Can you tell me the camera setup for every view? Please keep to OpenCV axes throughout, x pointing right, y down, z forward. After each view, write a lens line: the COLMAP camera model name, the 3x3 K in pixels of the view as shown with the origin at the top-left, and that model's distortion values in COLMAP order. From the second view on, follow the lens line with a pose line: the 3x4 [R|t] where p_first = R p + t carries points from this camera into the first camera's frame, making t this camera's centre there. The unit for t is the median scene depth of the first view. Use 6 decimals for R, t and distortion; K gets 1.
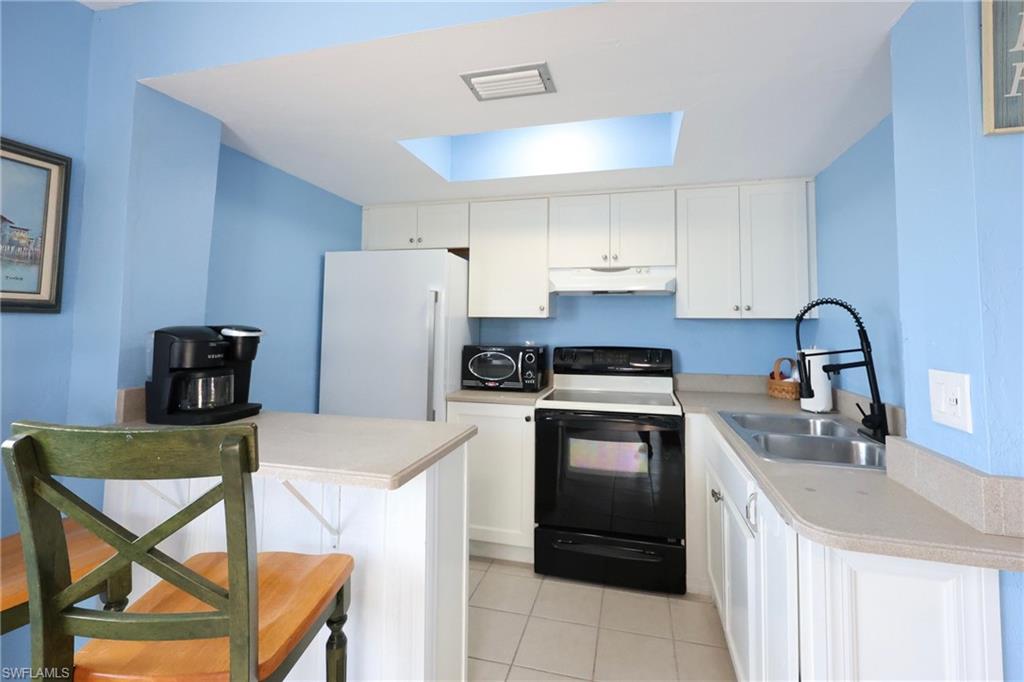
lens RADIAL K [[459.9, 0, 517.1], [0, 459.9, 297.9], [0, 0, 1]] dist [0.001291, -0.000113]
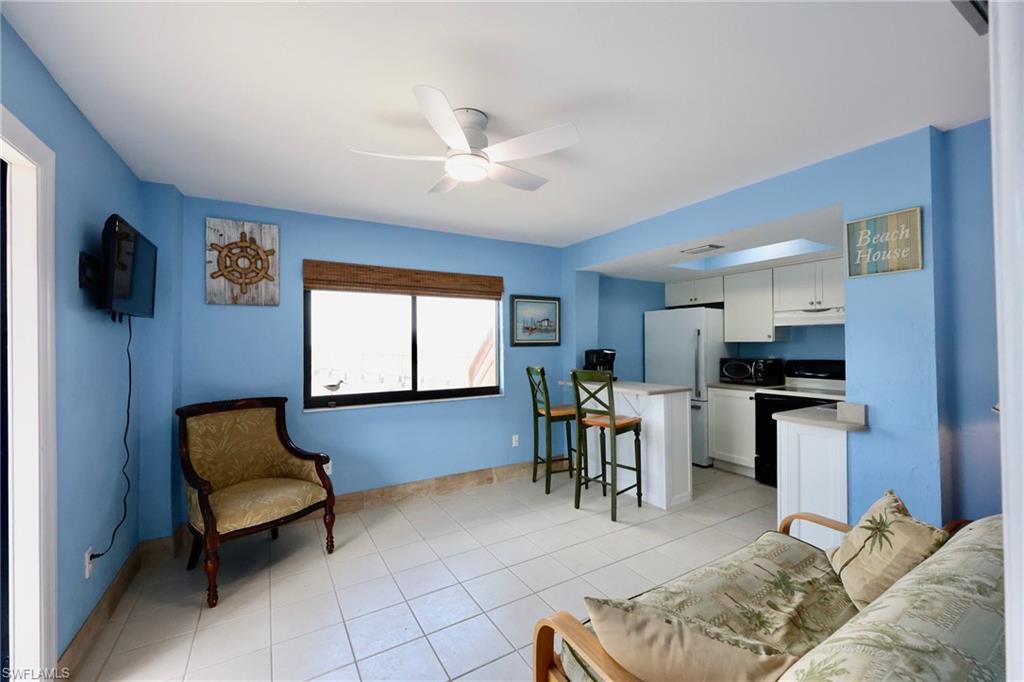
lens RADIAL K [[408.3, 0, 508.8], [0, 408.3, 346.0], [0, 0, 1]] dist [-0.000368, 0.000032]
pose [[0.706621, -0.011878, -0.707493, 0.479367], [0.057525, 0.997514, 0.040706, -0.062511], [0.705250, -0.069462, 0.705547, -0.780794]]
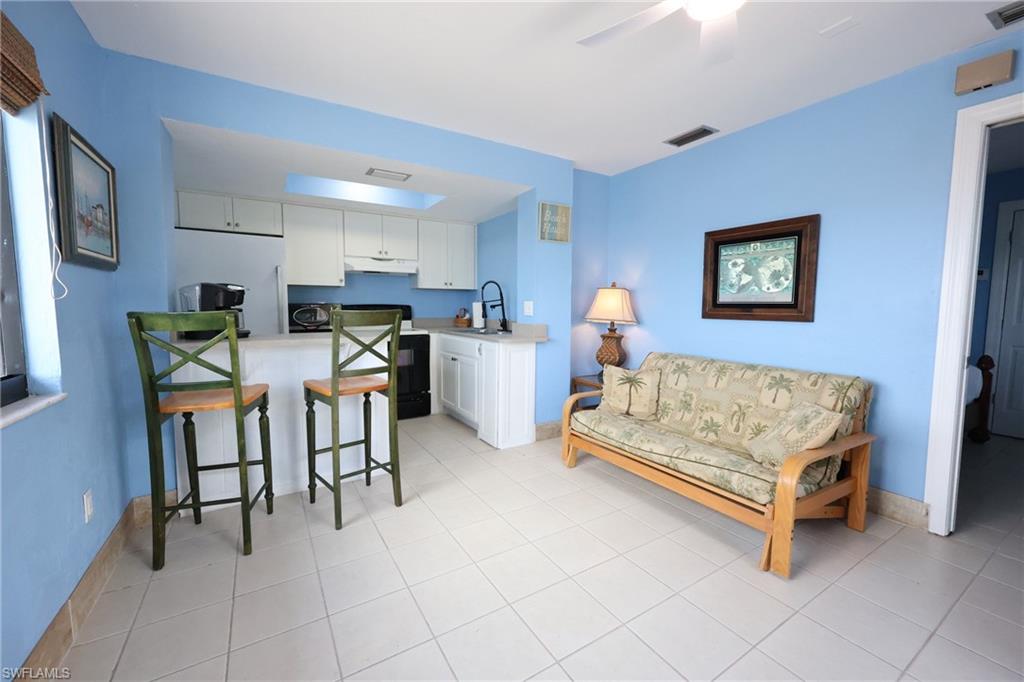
lens RADIAL K [[420.0, 0, 512.0], [0, 420.0, 341.0], [0, 0, 1]] dist [0.000357, 0.000082]
pose [[0.705895, -0.063786, 0.705439, -0.645634], [-0.043562, 0.990142, 0.133119, 0.012086], [-0.706976, -0.124699, 0.696158, -0.541779]]
